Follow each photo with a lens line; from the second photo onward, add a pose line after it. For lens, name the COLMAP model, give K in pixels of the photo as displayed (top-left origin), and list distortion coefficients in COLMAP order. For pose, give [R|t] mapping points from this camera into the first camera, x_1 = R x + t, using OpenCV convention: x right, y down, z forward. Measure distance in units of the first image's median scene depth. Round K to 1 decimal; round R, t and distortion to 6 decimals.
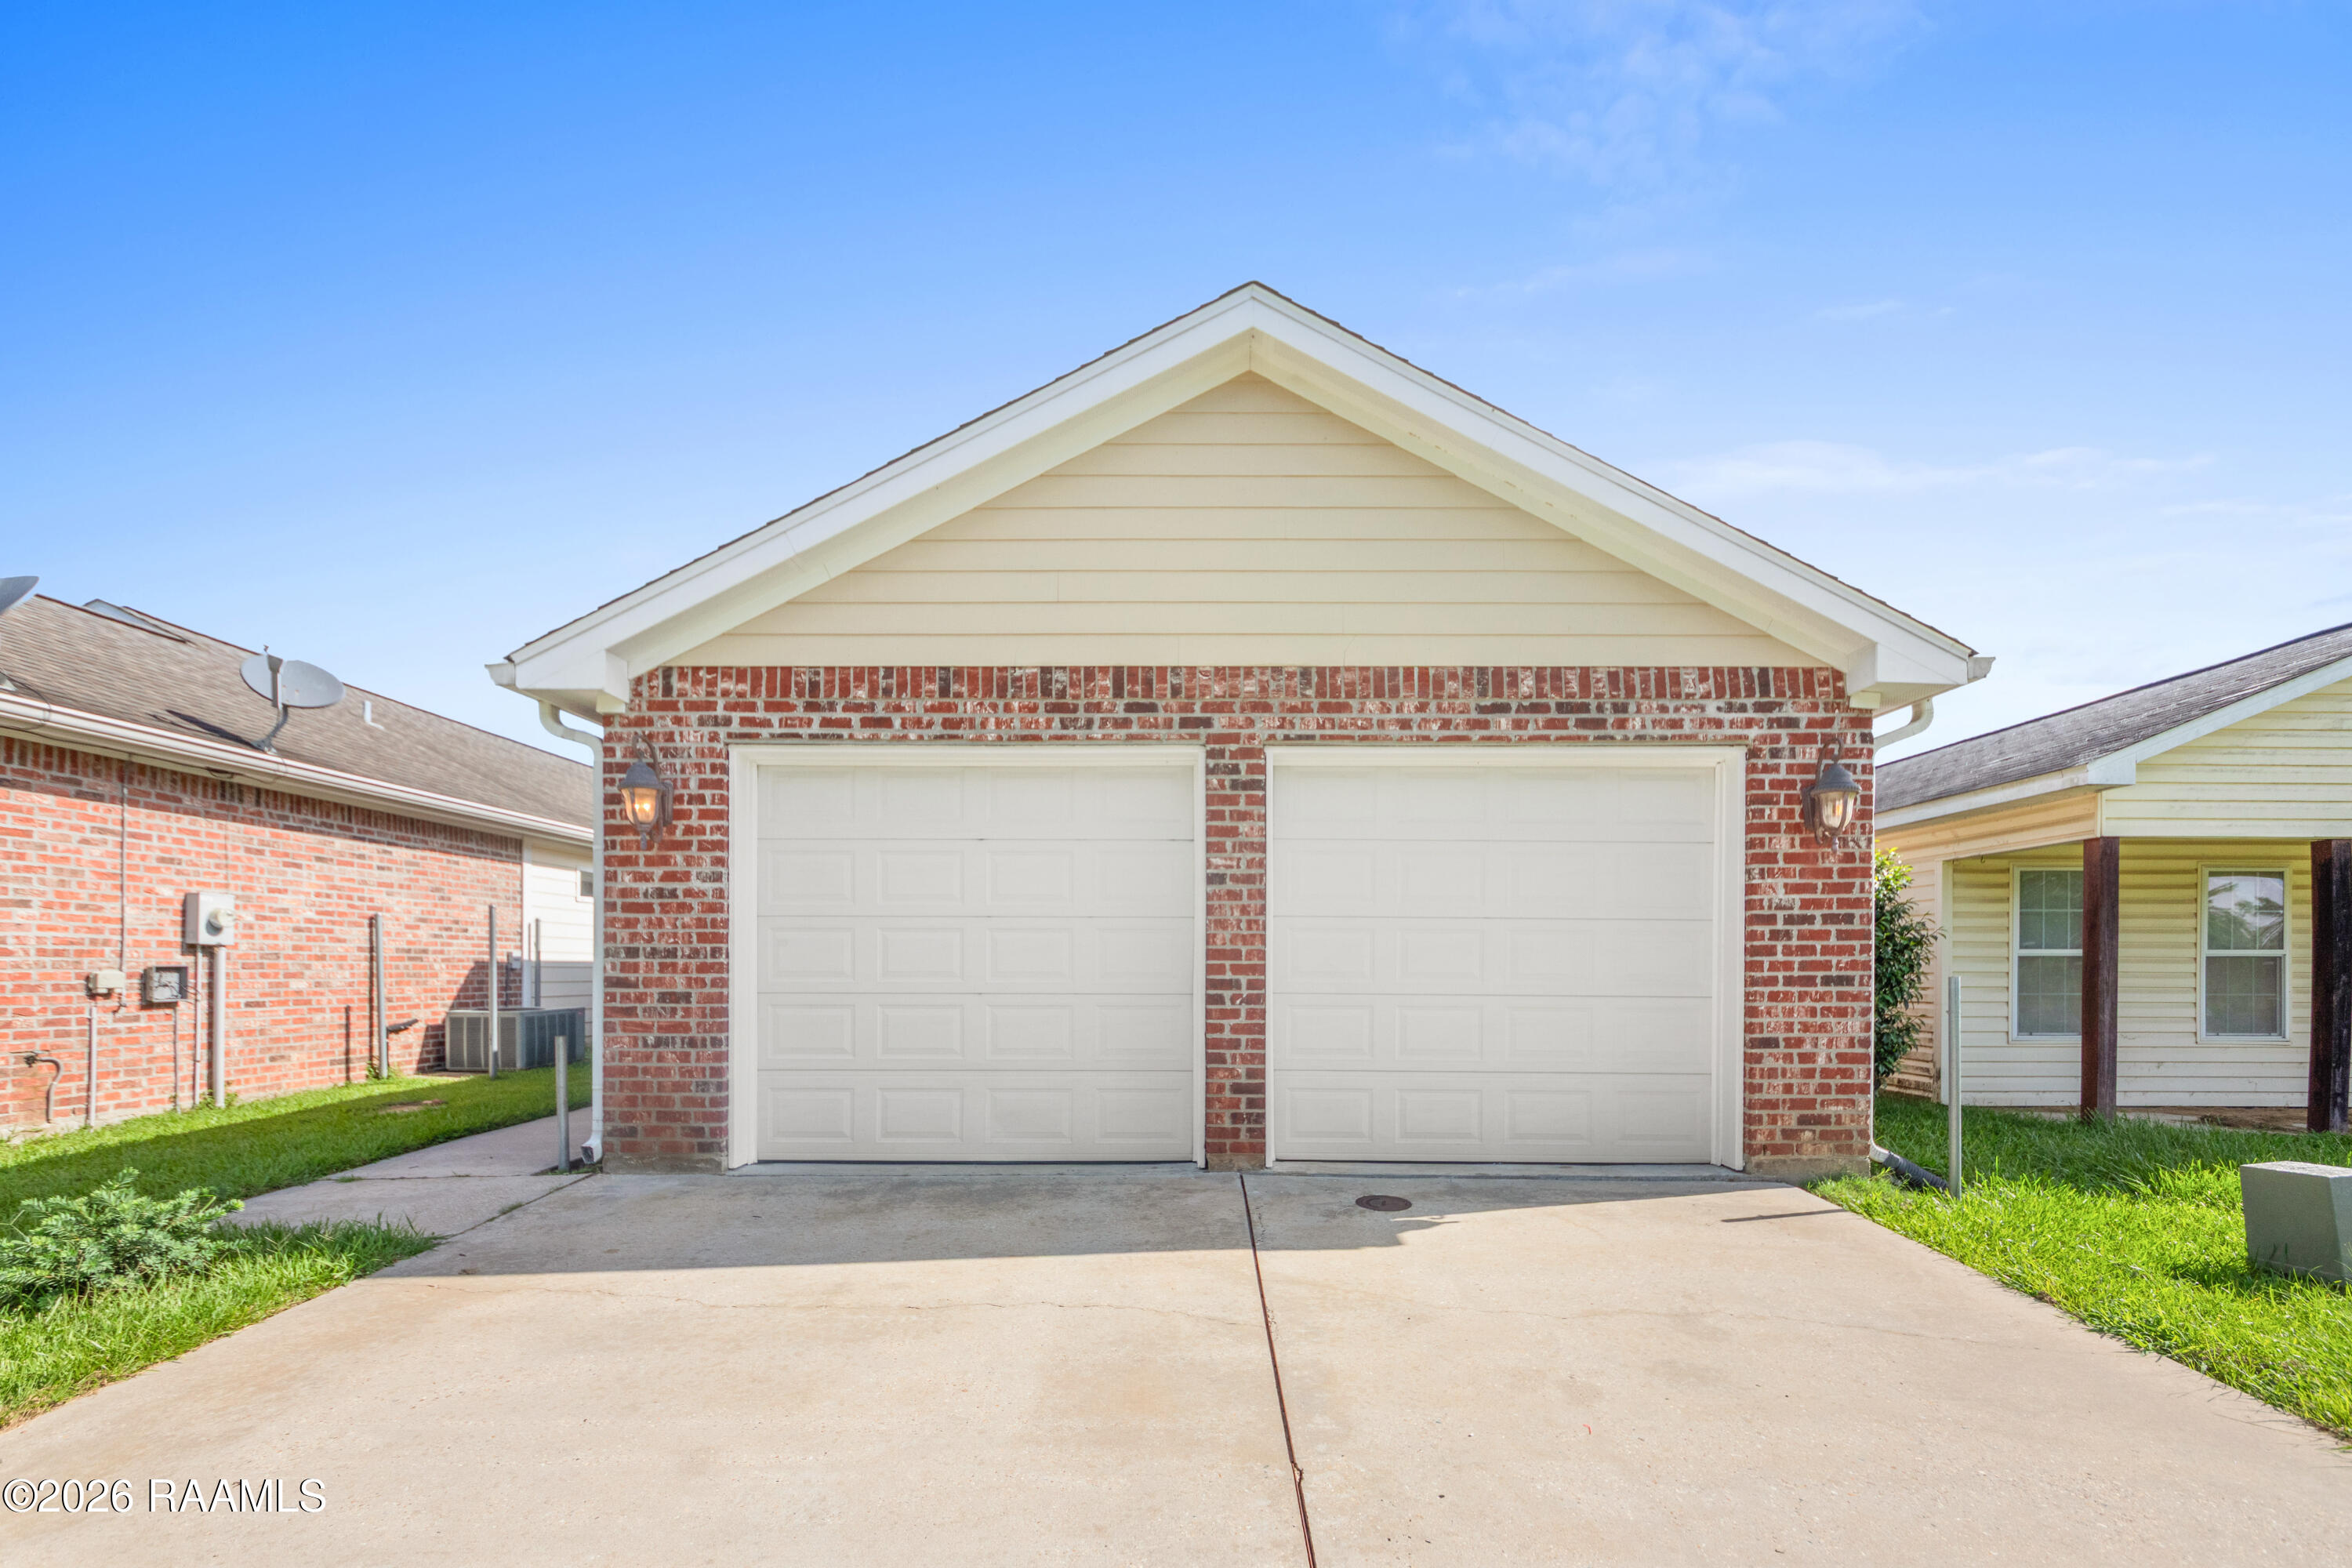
lens RADIAL K [[961.9, 0, 1074.3], [0, 961.9, 961.4], [0, 0, 1]] dist [-0.001669, 0.001070]
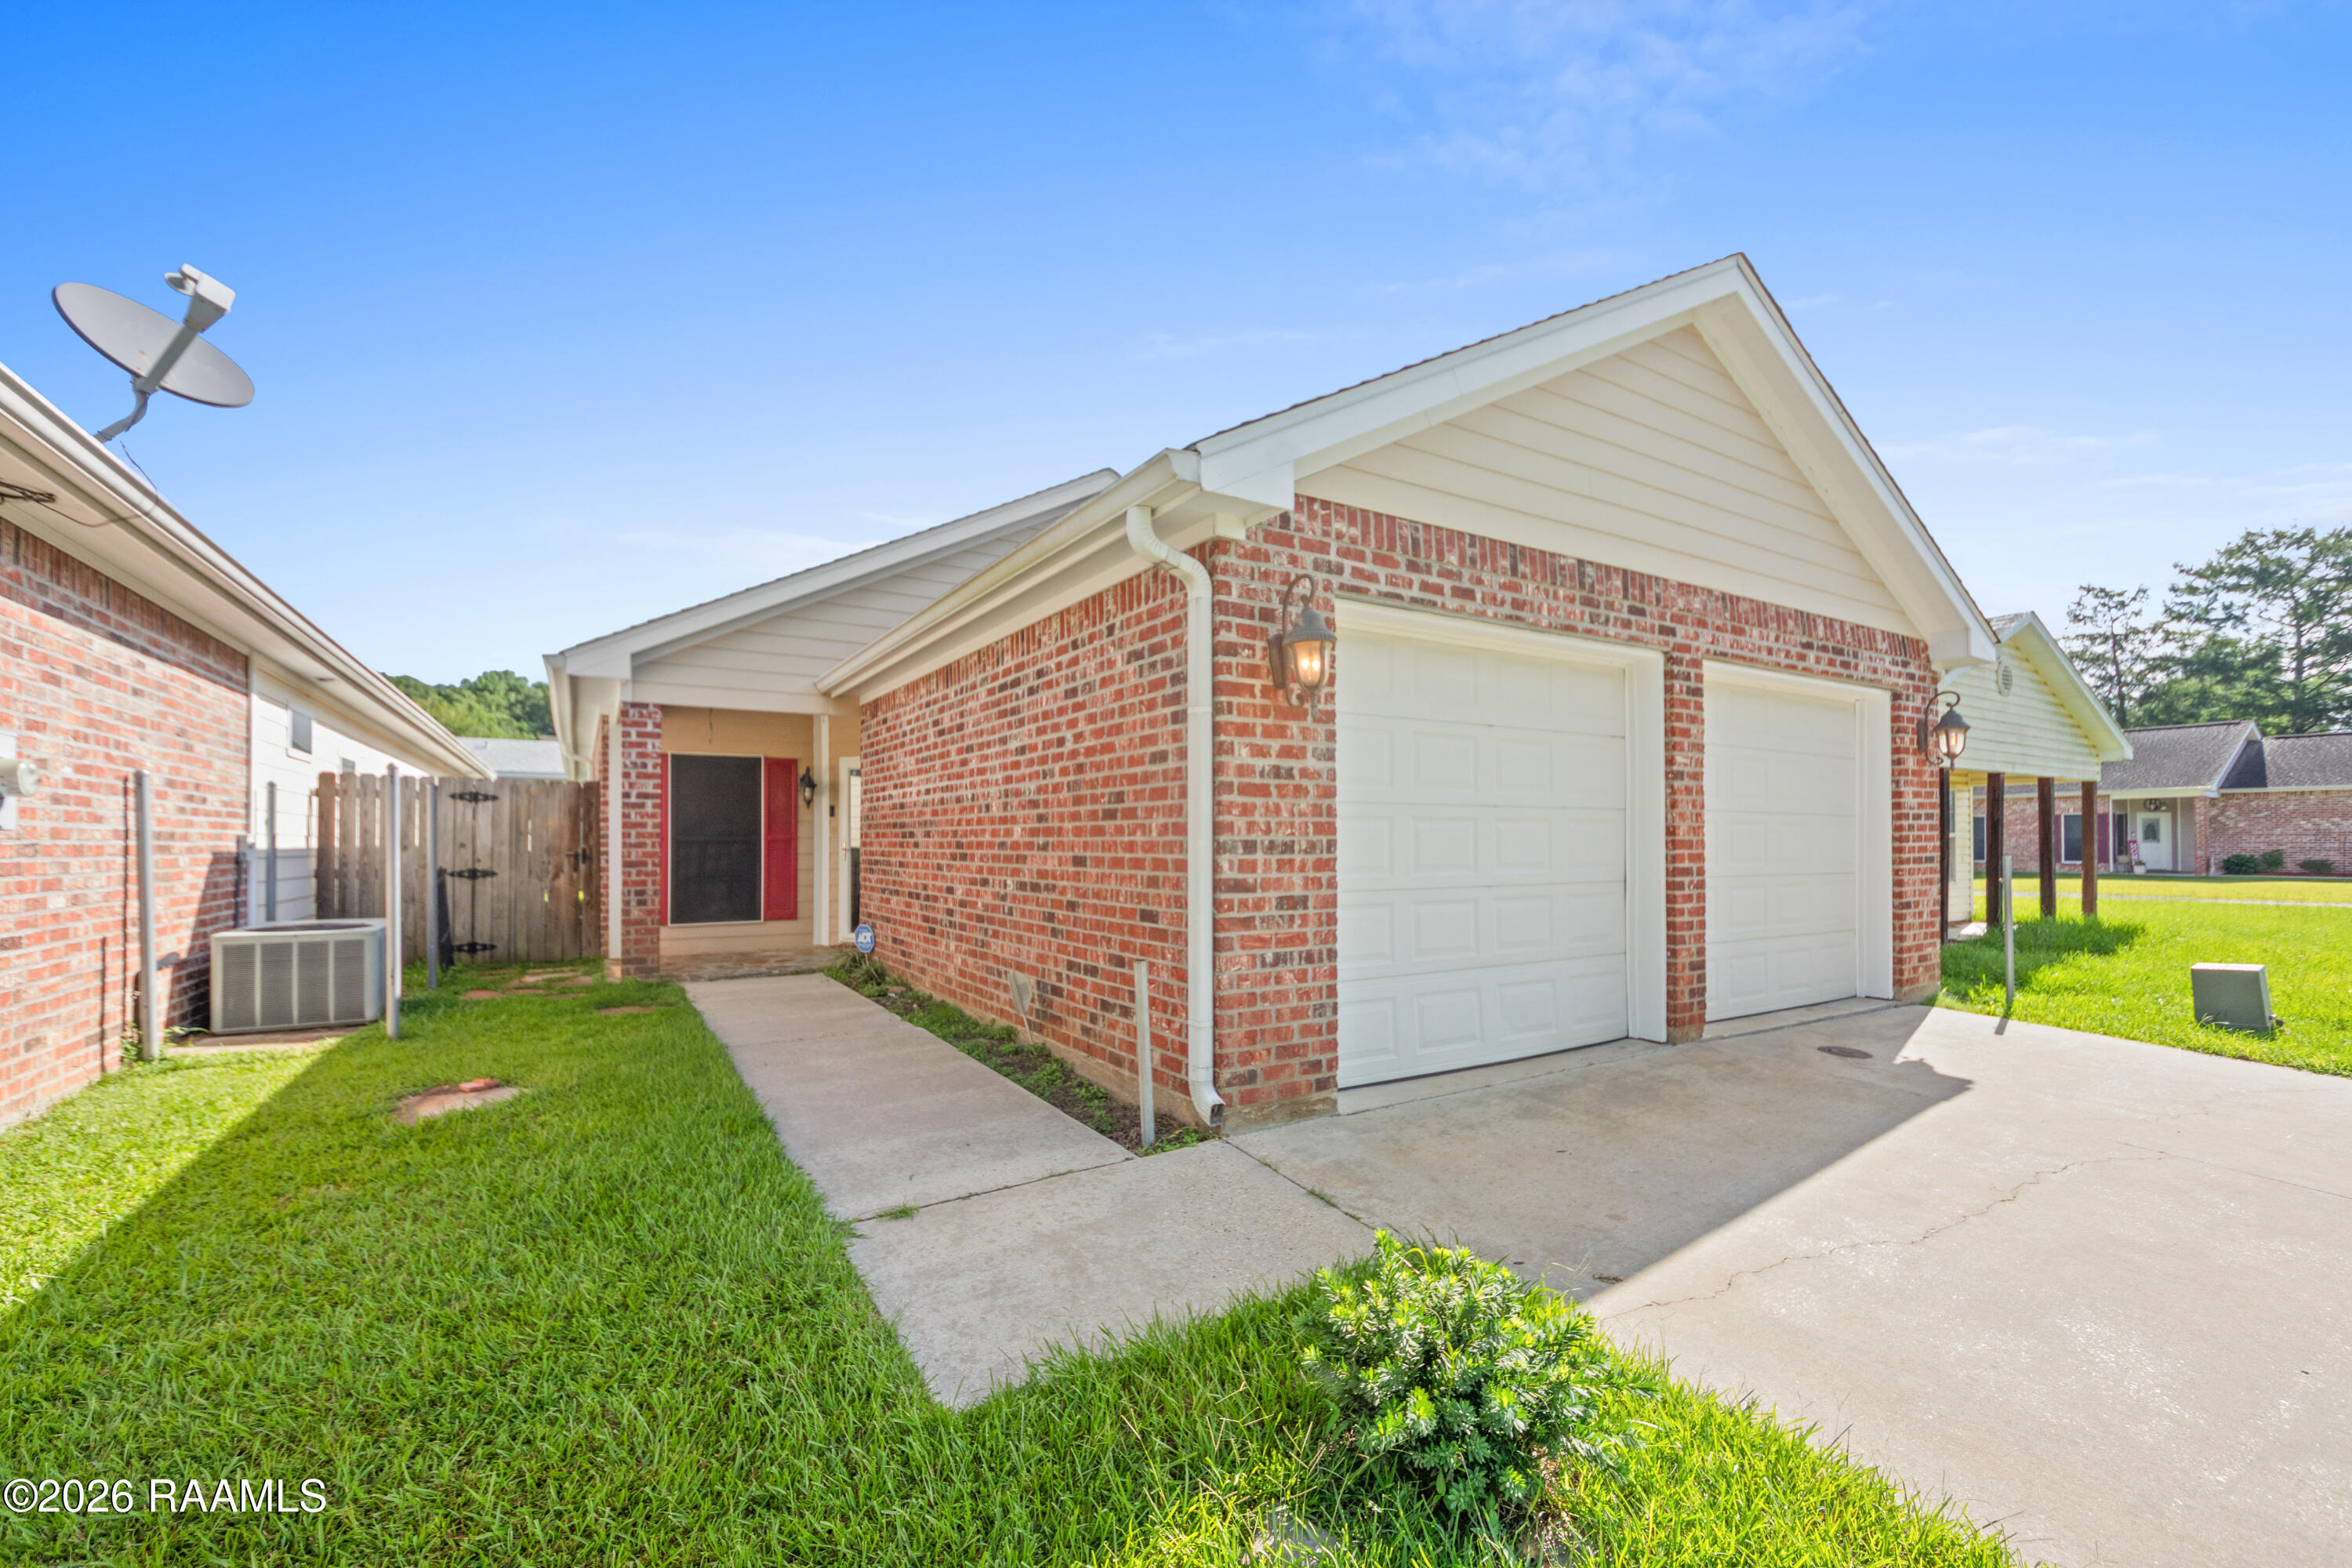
lens RADIAL K [[961.9, 0, 1216.0], [0, 961.9, 824.7], [0, 0, 1]] dist [-0.001669, 0.001070]
pose [[0.855547, 0.004378, 0.517707, -0.868059], [0.002553, 0.999916, -0.012674, -0.017135], [-0.517719, 0.012165, 0.855464, 0.337432]]
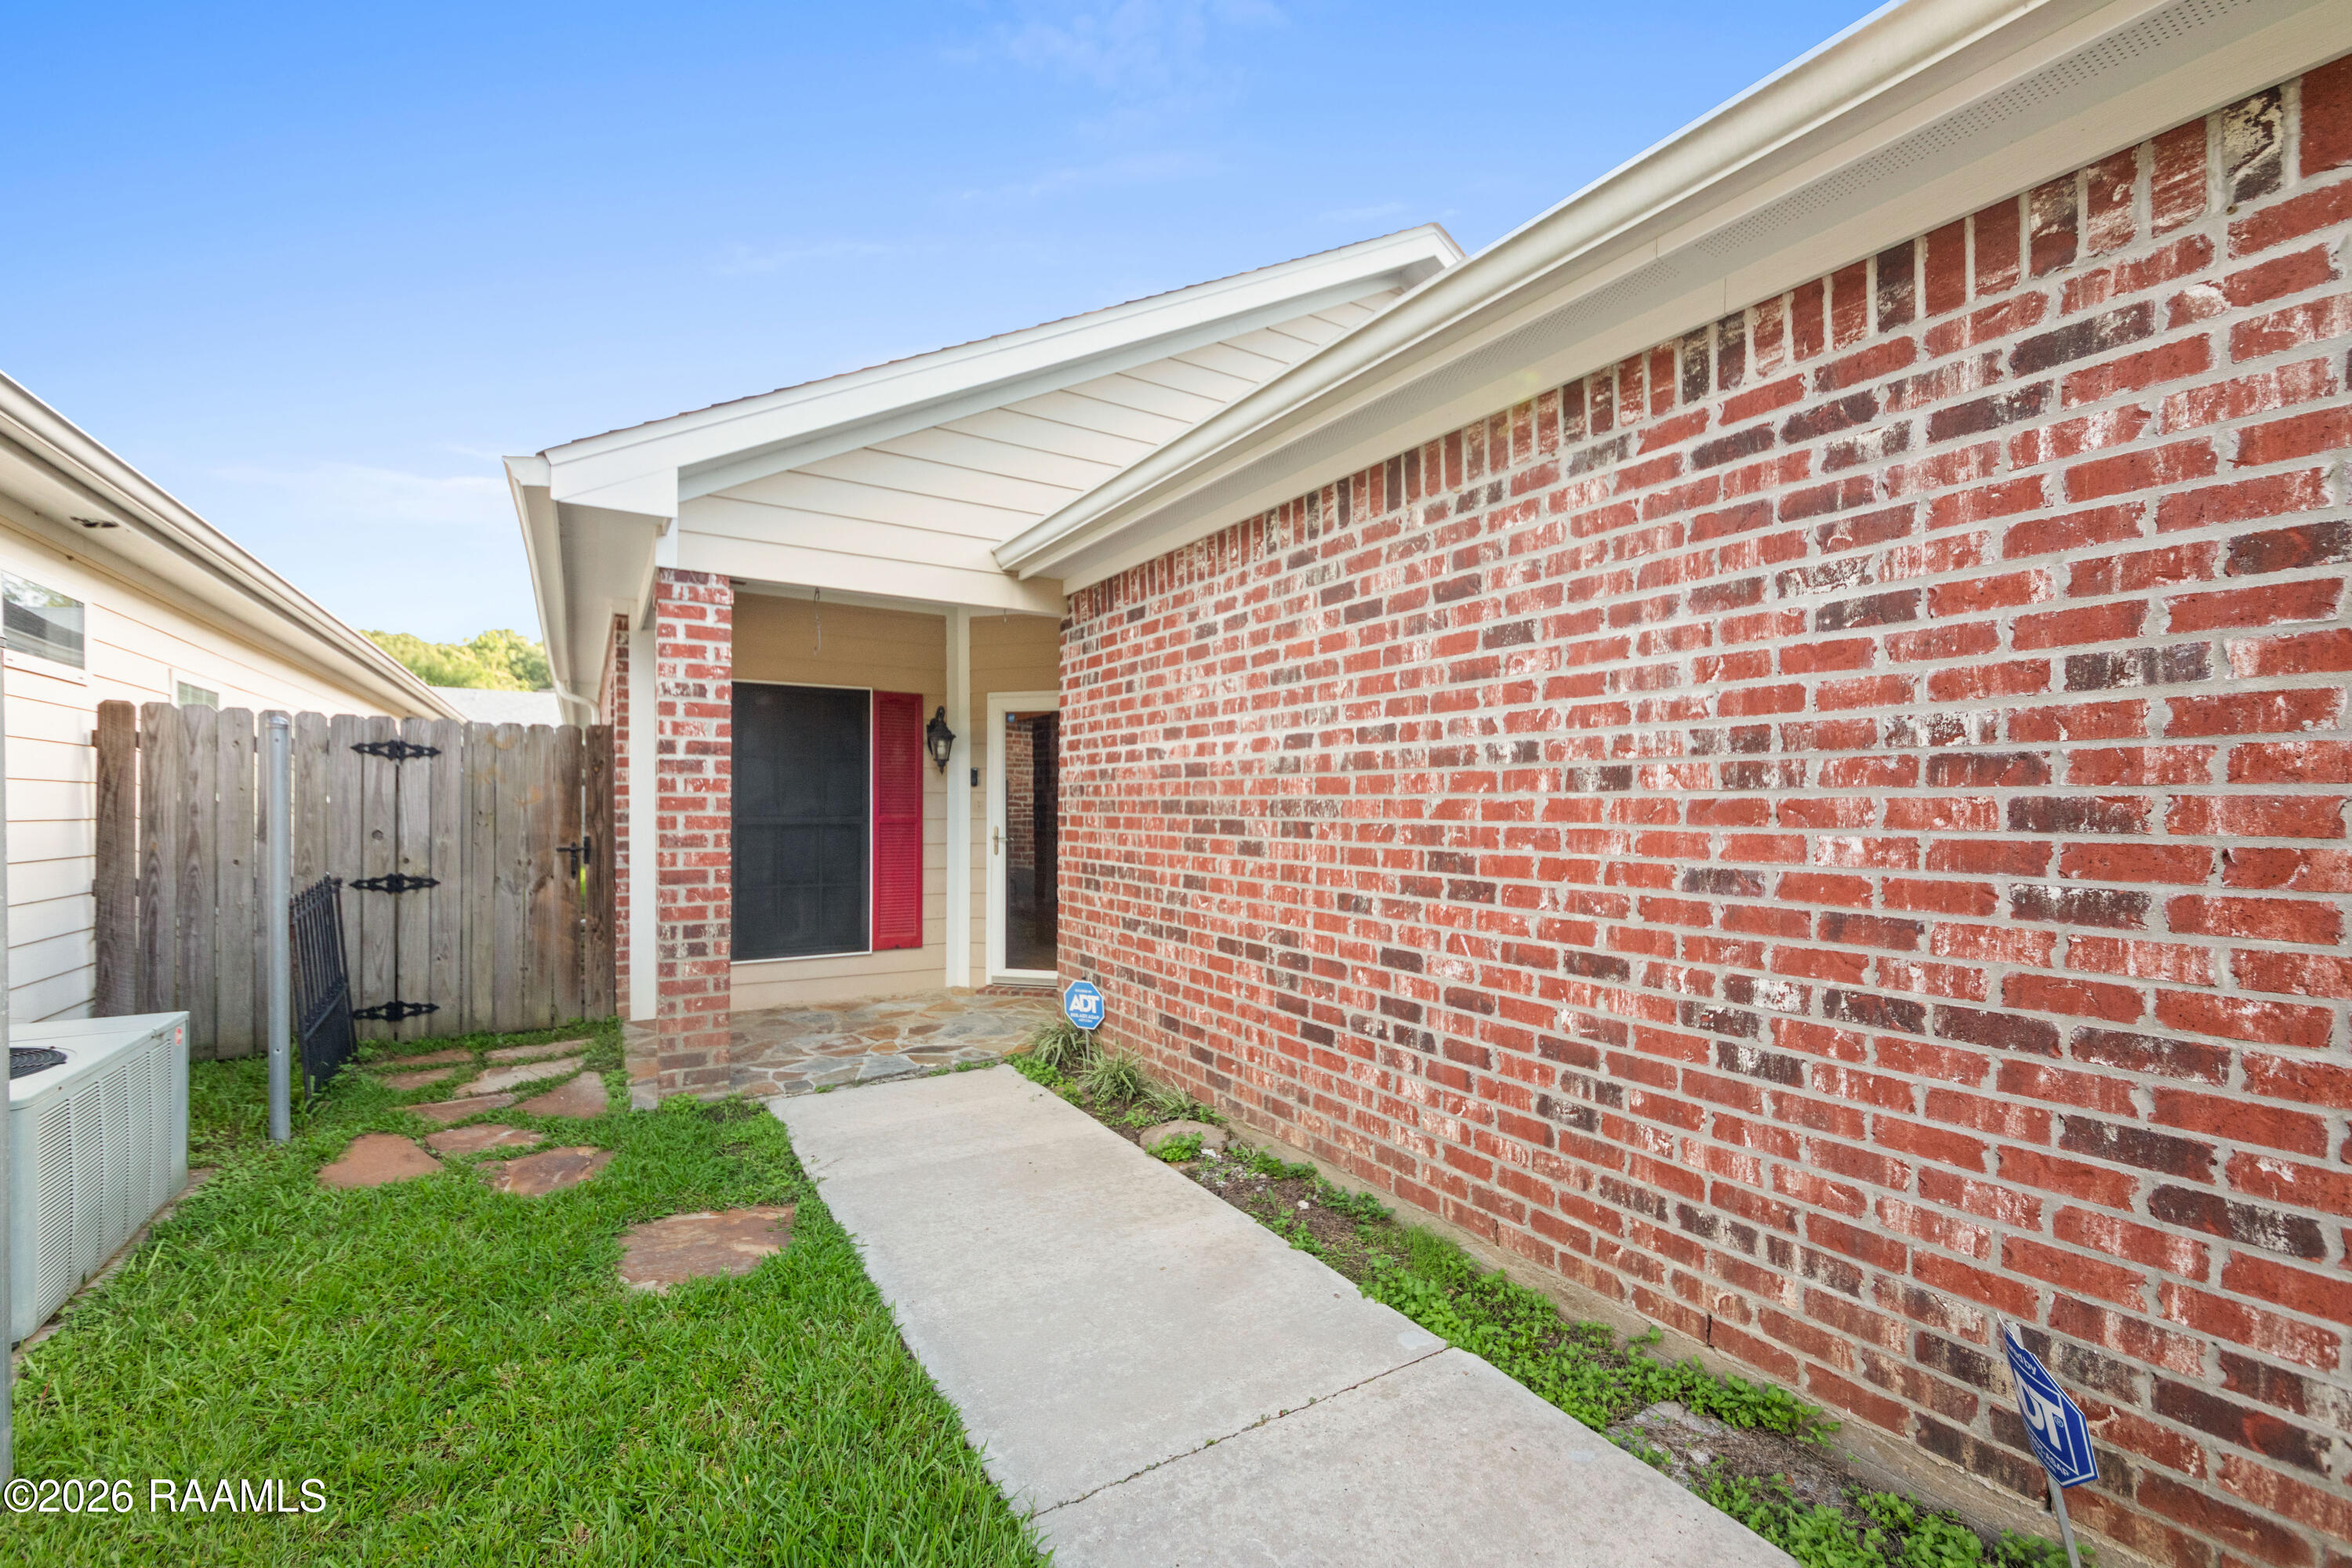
lens RADIAL K [[961.9, 0, 1211.8], [0, 961.9, 805.1], [0, 0, 1]] dist [-0.001669, 0.001070]
pose [[0.858166, 0.001580, 0.513369, -0.900472], [-0.003865, 0.999987, 0.003383, -0.040923], [-0.513357, -0.004888, 0.858161, 1.189770]]
